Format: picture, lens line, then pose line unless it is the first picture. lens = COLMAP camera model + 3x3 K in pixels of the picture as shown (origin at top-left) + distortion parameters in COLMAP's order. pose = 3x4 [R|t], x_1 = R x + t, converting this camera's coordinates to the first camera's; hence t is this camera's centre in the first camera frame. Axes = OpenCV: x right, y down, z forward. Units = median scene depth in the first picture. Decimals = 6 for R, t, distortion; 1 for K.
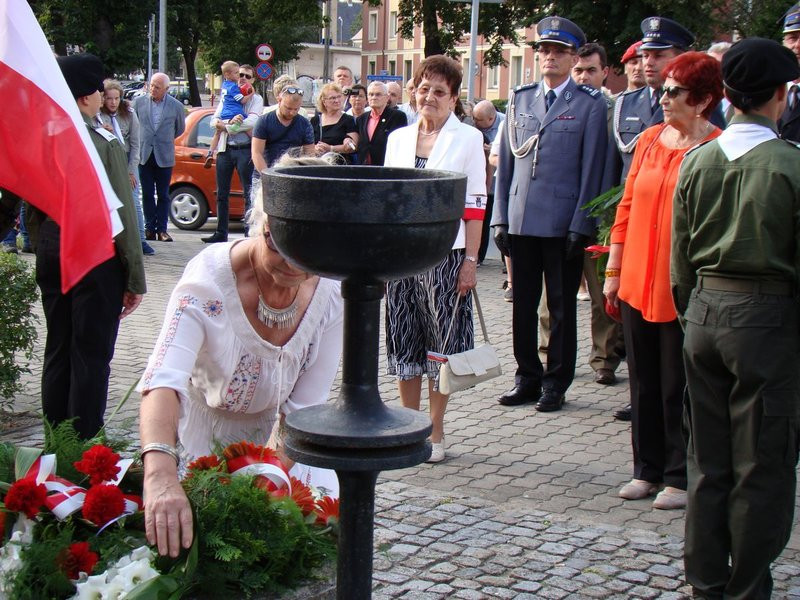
lens RADIAL K [[1533.7, 0, 393.7], [0, 1533.7, 305.9], [0, 0, 1]] dist [0.206354, 0.397853]
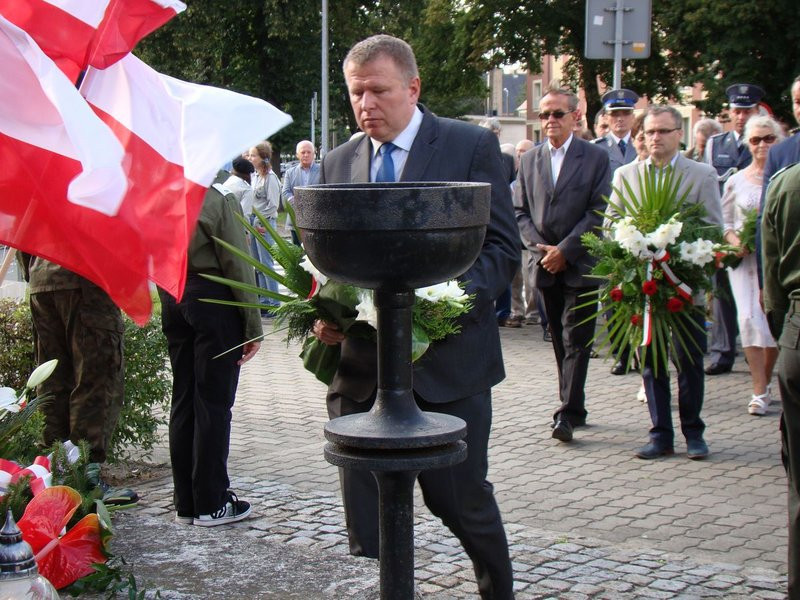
lens RADIAL K [[1533.7, 0, 393.7], [0, 1533.7, 305.9], [0, 0, 1]] dist [0.206354, 0.397853]
pose [[0.993303, -0.027812, -0.112141, 0.046901], [0.022614, 0.998622, -0.047361, 0.021496], [0.113303, 0.044508, 0.992563, -0.015636]]
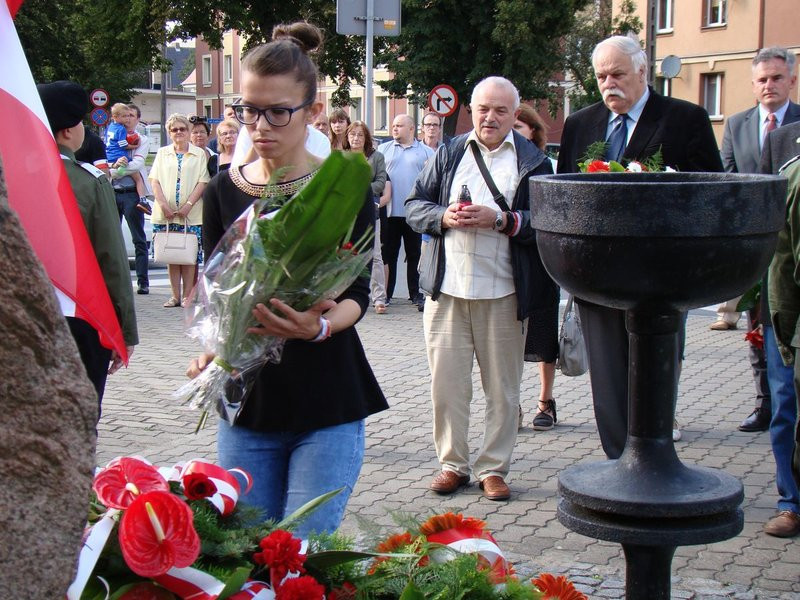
lens RADIAL K [[1536.7, 0, 399.1], [0, 1536.7, 302.1], [0, 0, 1]] dist [0.192127, 0.465516]
pose [[0.993073, -0.038122, 0.111145, -0.120246], [0.041449, 0.998755, -0.027773, -0.001638], [-0.109948, 0.032188, 0.993416, 0.096601]]
